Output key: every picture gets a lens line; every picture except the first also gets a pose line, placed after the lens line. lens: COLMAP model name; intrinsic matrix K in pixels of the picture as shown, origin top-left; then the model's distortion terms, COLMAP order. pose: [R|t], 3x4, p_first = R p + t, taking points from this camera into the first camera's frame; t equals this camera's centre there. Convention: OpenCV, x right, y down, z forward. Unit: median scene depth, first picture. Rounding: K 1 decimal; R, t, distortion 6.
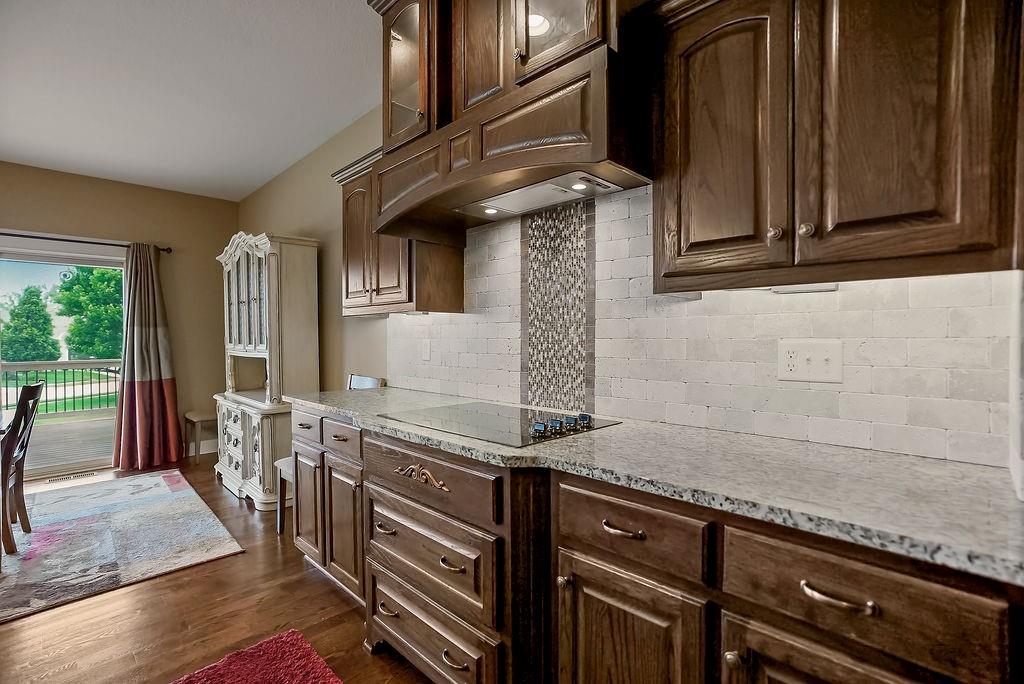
lens RADIAL K [[483.4, 0, 514.2], [0, 483.4, 343.4], [0, 0, 1]] dist [-0.040096, 0.015579]
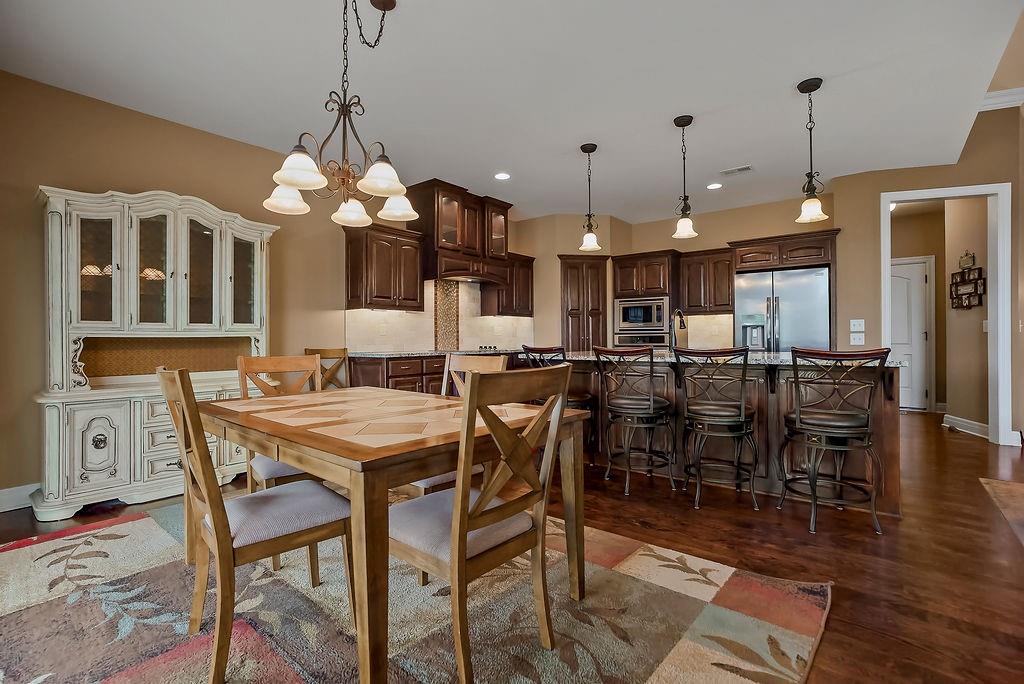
lens RADIAL K [[483.4, 0, 504.6], [0, 483.4, 338.3], [0, 0, 1]] dist [-0.040096, 0.015579]
pose [[-0.079012, 0.008645, 0.996836, -2.970788], [0.030511, 0.999515, -0.006250, 0.100218], [-0.996407, 0.029921, -0.079237, 0.949049]]
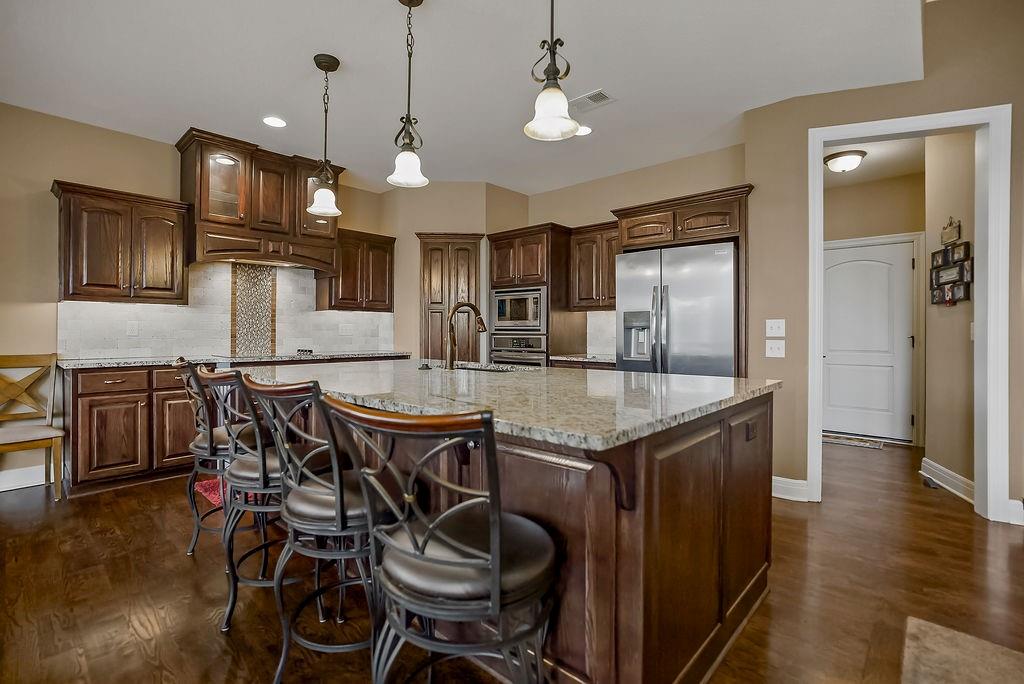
lens RADIAL K [[483.4, 0, 505.8], [0, 483.4, 330.1], [0, 0, 1]] dist [-0.040096, 0.015579]
pose [[-0.018409, 0.011084, 0.999769, -2.289737], [0.021285, 0.999716, -0.010691, 0.076849], [-0.999604, 0.021083, -0.018640, -0.128630]]
